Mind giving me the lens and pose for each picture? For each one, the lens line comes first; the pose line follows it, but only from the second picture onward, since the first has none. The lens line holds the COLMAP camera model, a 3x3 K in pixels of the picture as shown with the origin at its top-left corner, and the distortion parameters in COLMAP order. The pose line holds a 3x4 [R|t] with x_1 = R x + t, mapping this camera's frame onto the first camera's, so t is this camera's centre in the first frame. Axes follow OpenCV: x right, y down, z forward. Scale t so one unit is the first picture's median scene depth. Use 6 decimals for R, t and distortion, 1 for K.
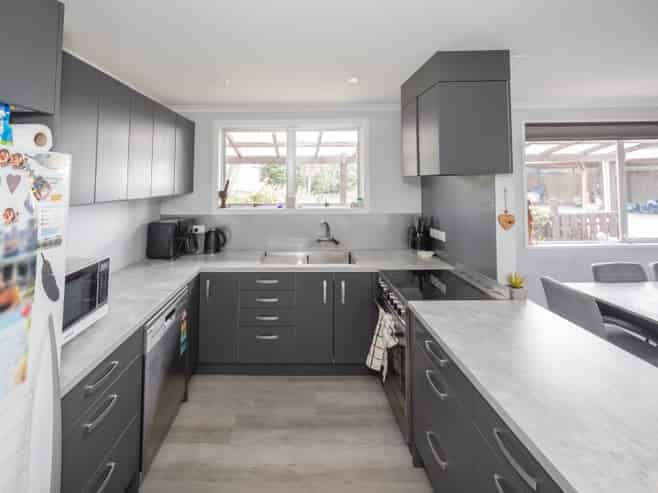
lens RADIAL K [[299.0, 0, 296.0], [0, 299.0, 165.8], [0, 0, 1]] dist [-0.000953, -0.000146]
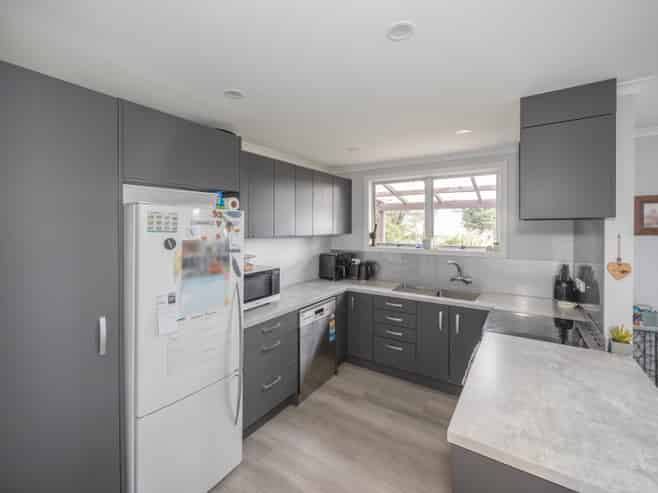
lens RADIAL K [[290.0, 0, 328.5], [0, 290.0, 225.7], [0, 0, 1]] dist [-0.000551, -0.000006]
pose [[0.836798, 0.003778, -0.547498, 0.321235], [0.023343, 0.998821, 0.042570, -0.002625], [0.547014, -0.048403, 0.835723, -0.146377]]
